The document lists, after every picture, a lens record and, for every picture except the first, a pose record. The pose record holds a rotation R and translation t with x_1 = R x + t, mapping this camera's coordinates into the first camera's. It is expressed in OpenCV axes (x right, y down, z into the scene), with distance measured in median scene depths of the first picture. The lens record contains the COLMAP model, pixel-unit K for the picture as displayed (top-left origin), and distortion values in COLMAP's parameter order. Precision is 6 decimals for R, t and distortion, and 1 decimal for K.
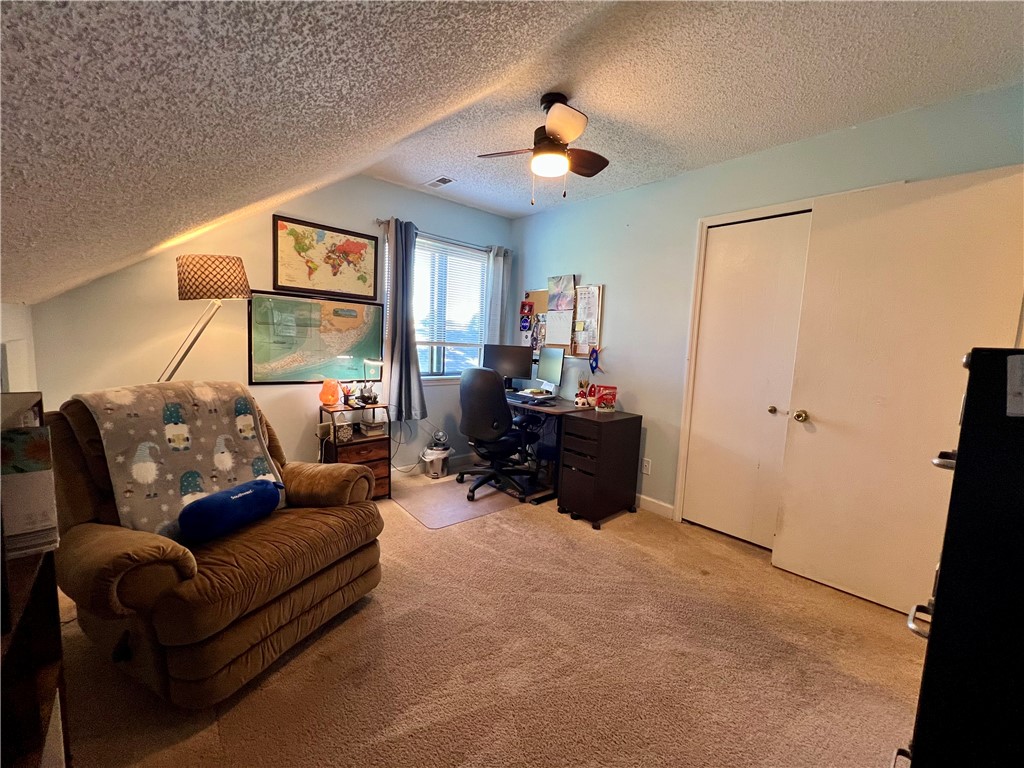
lens RADIAL K [[410.3, 0, 512.0], [0, 410.3, 385.8], [0, 0, 1]] dist [-0.001665, 0.000207]
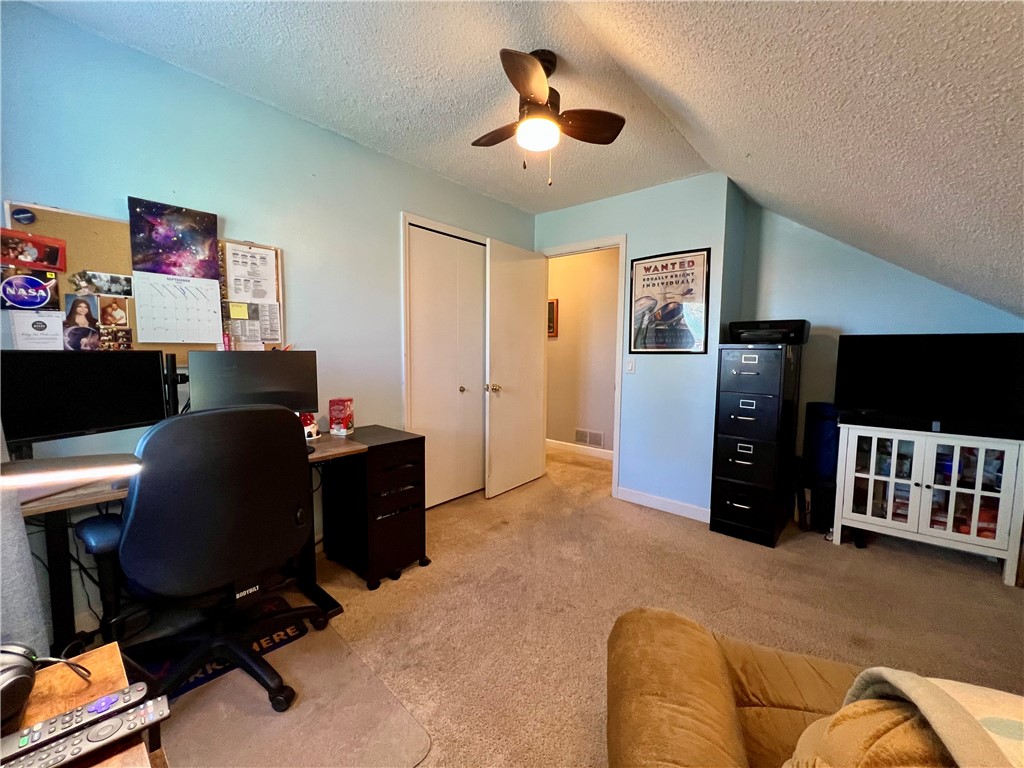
lens RADIAL K [[410.3, 0, 513.1], [0, 410.3, 382.7], [0, 0, 1]] dist [-0.001665, 0.000207]
pose [[-0.119640, -0.128227, 0.984502, -0.511067], [0.093302, 0.985784, 0.139732, -0.099094], [-0.988424, 0.108574, -0.105975, 0.760162]]
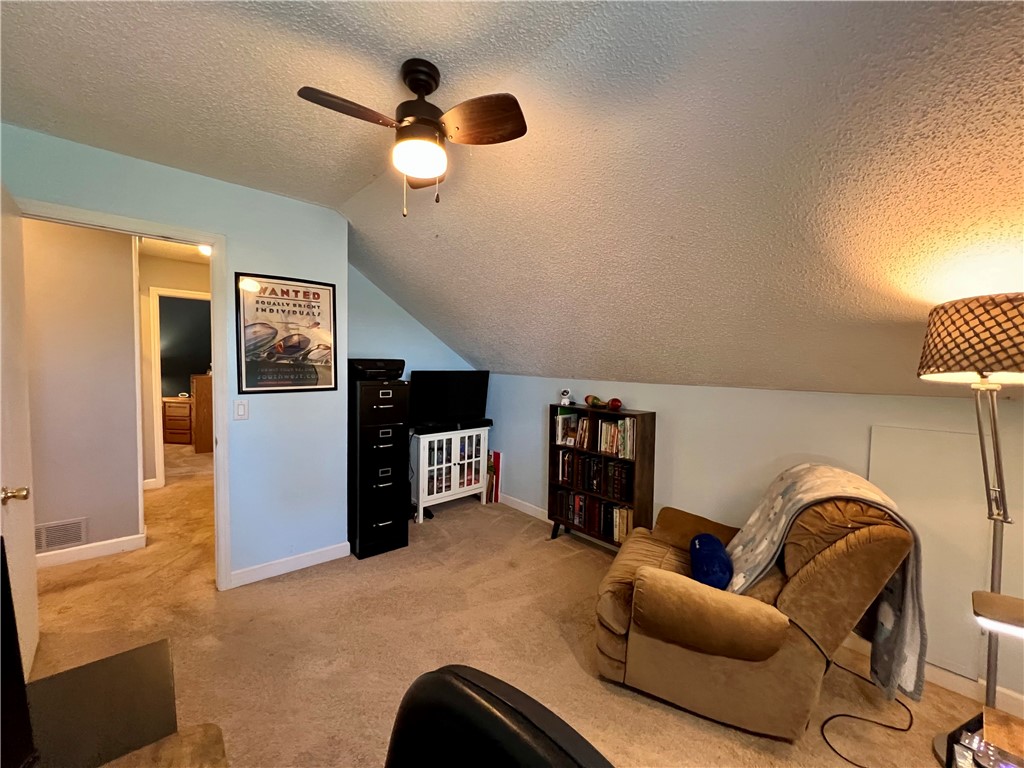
lens RADIAL K [[410.3, 0, 512.2], [0, 410.3, 381.4], [0, 0, 1]] dist [-0.001665, 0.000207]
pose [[-0.997560, -0.069438, 0.007295, -0.065139], [-0.067462, 0.985518, 0.155577, -0.179149], [-0.017993, 0.154705, -0.987797, 1.109125]]
